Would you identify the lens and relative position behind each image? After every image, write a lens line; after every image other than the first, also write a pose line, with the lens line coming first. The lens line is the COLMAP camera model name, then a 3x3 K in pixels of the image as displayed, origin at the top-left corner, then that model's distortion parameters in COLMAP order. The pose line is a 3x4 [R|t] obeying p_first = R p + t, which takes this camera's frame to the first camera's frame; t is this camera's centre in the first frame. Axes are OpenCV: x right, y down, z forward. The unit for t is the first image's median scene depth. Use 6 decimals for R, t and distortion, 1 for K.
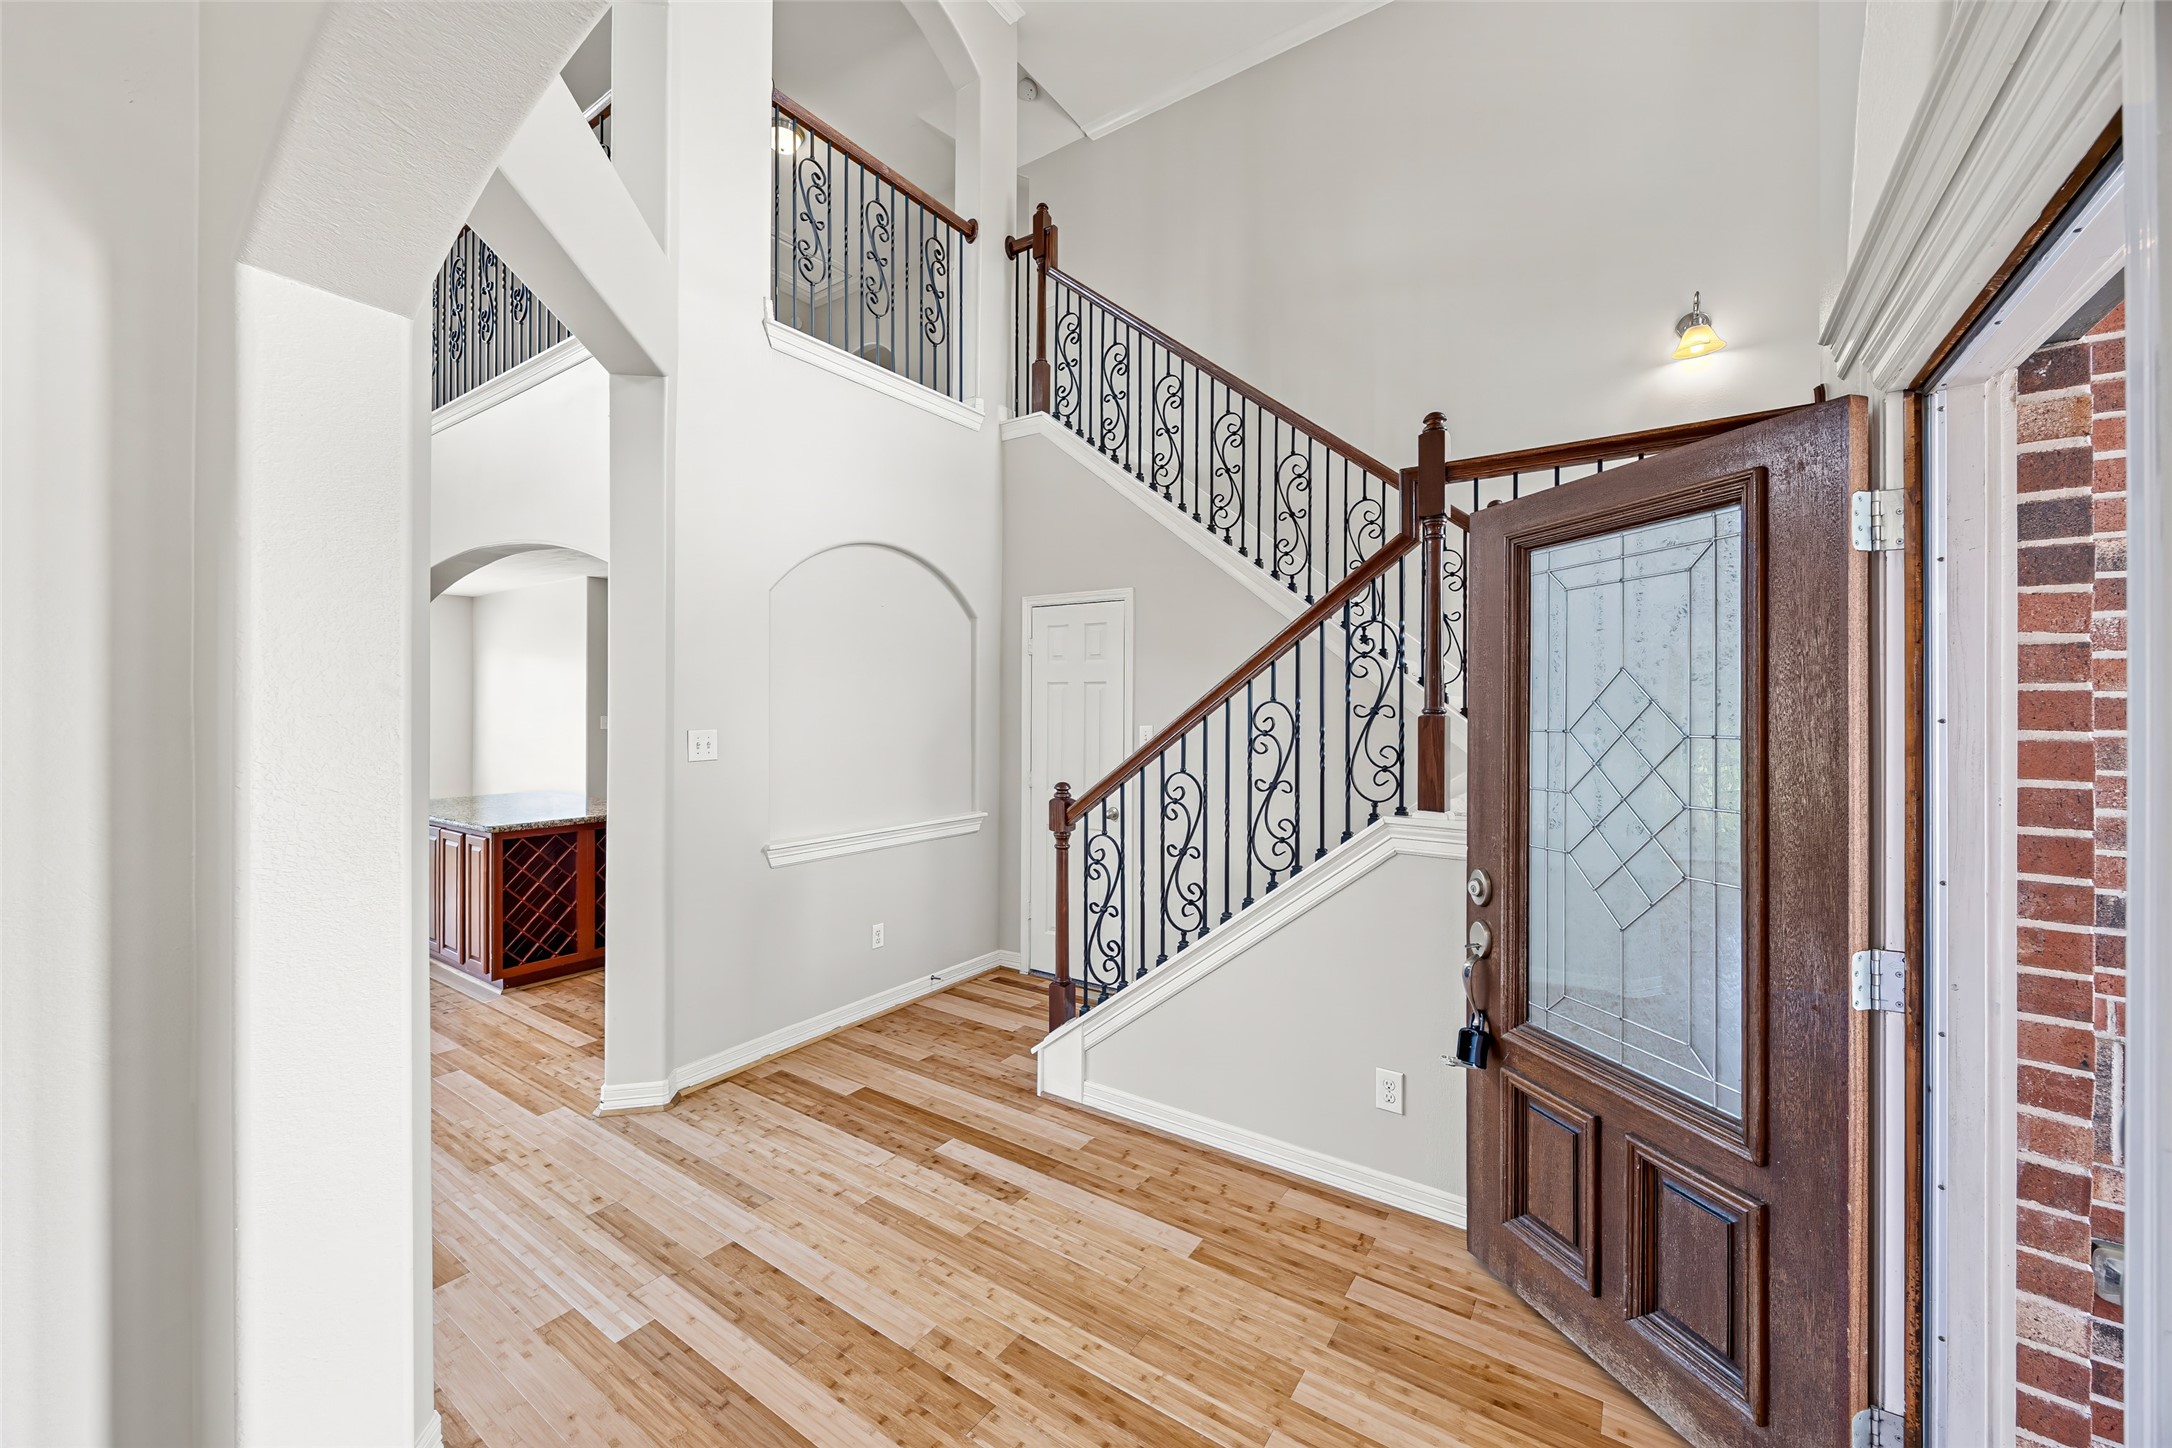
lens RADIAL K [[835.6, 0, 1075.9], [0, 835.6, 706.9], [0, 0, 1]] dist [-0.002828, 0.000791]
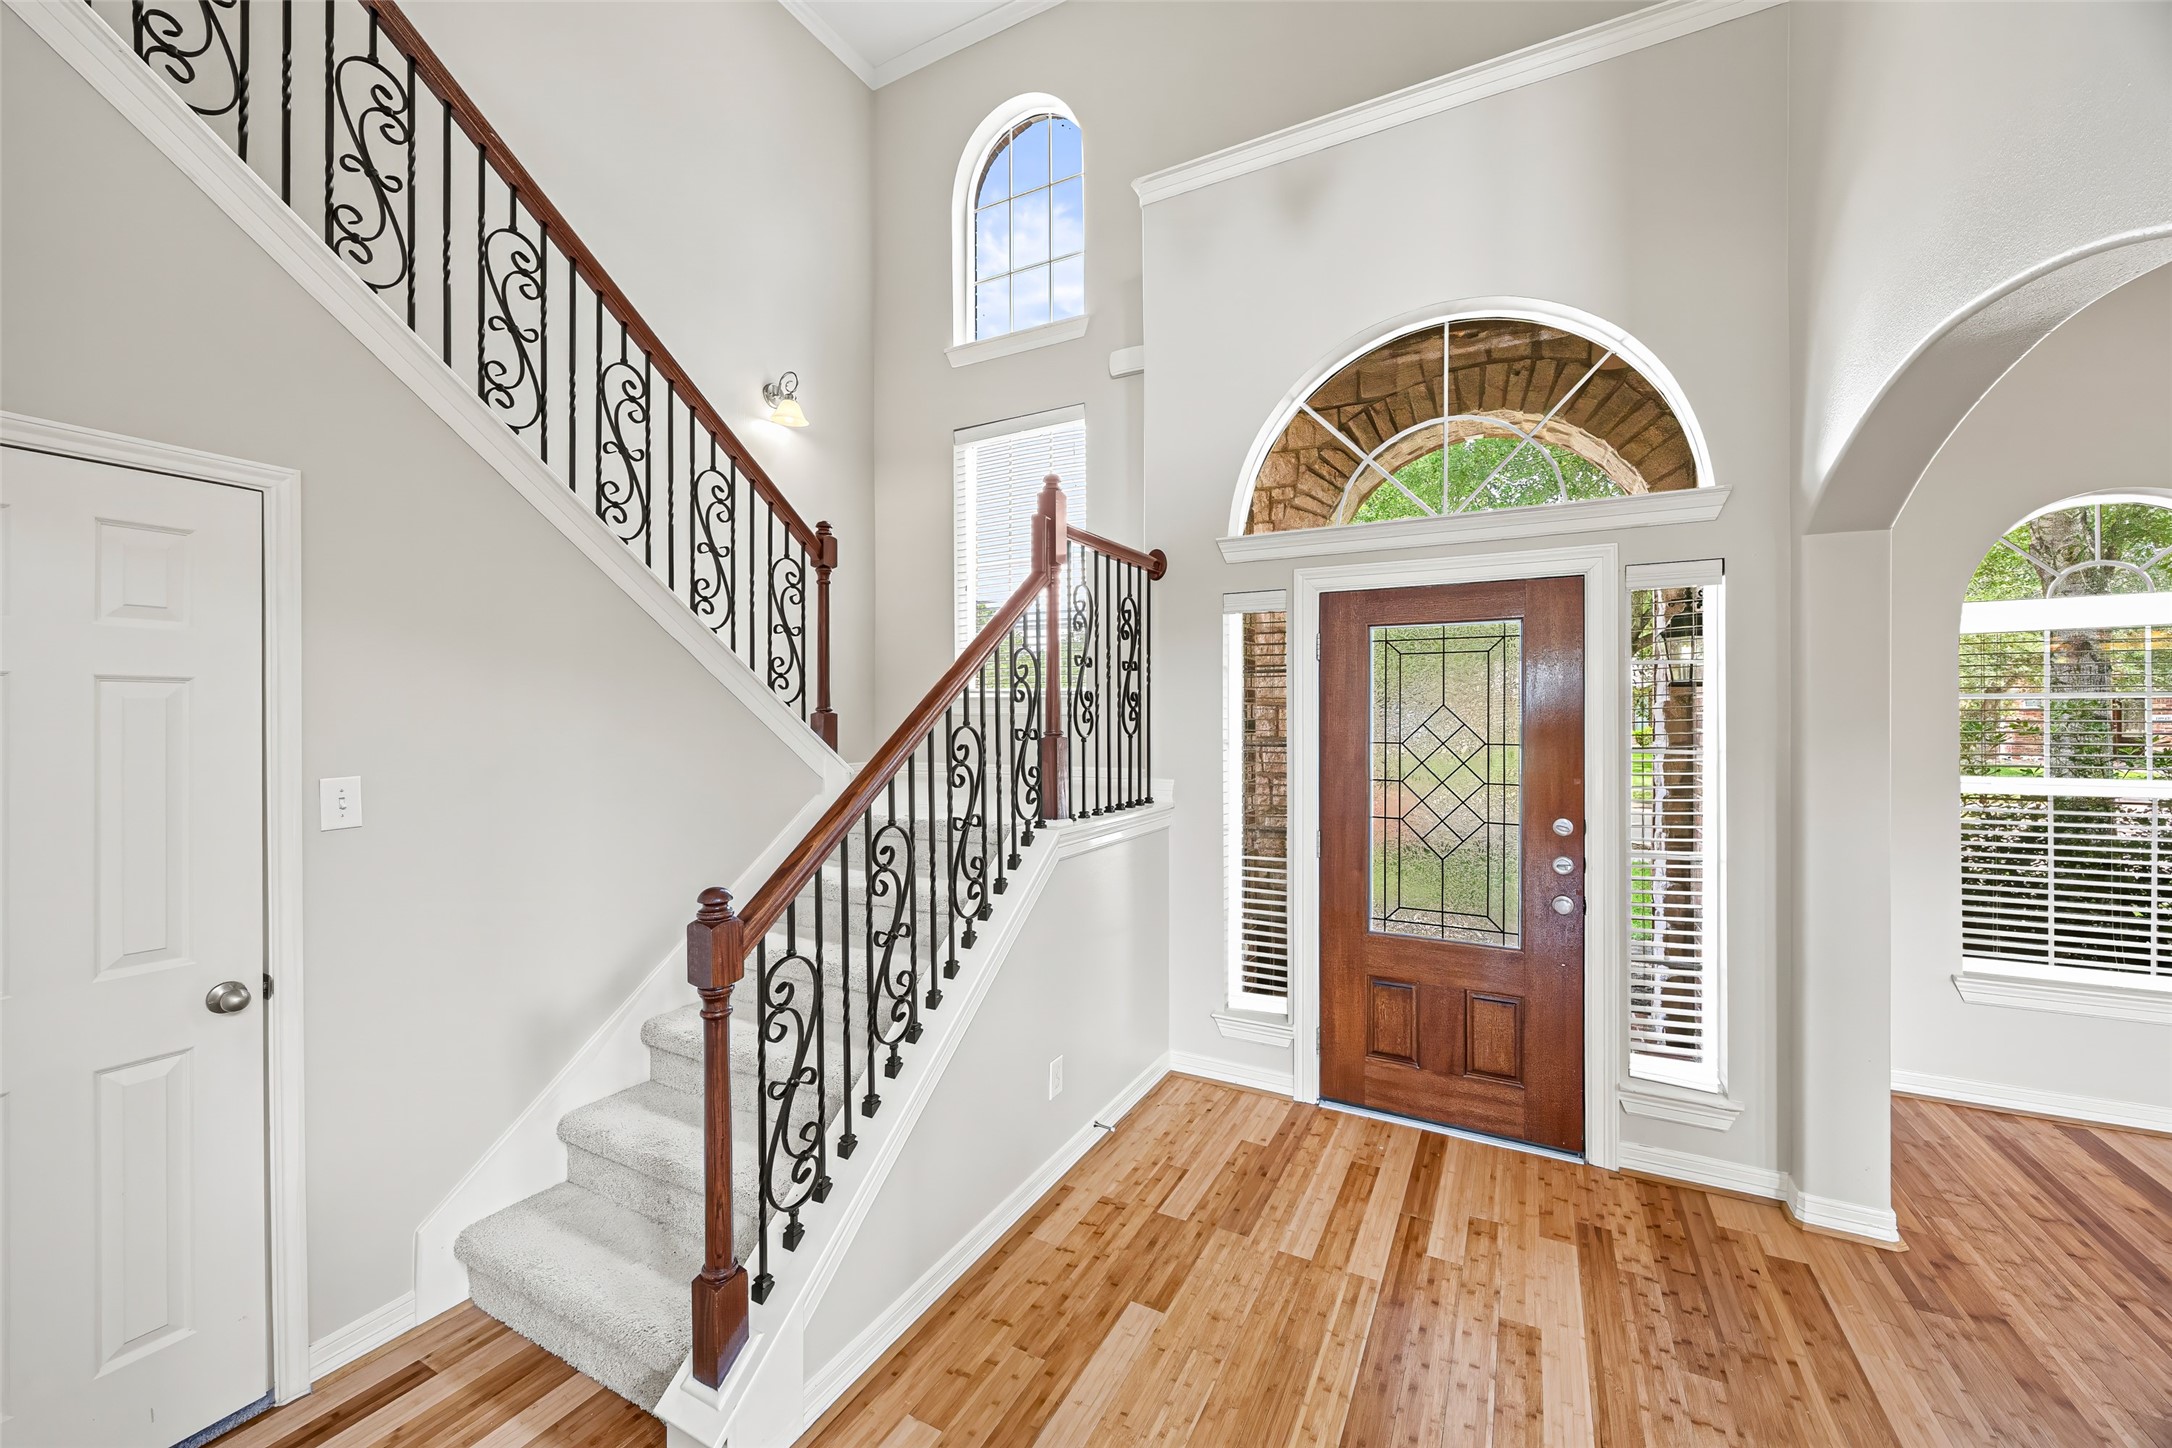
lens RADIAL K [[835.6, 0, 1081.6], [0, 835.6, 715.8], [0, 0, 1]] dist [-0.002828, 0.000791]
pose [[-0.113495, -0.003784, 0.993531, -0.713986], [0.003623, 0.999985, 0.004222, -0.021974], [-0.993532, 0.004079, -0.113479, 1.075329]]
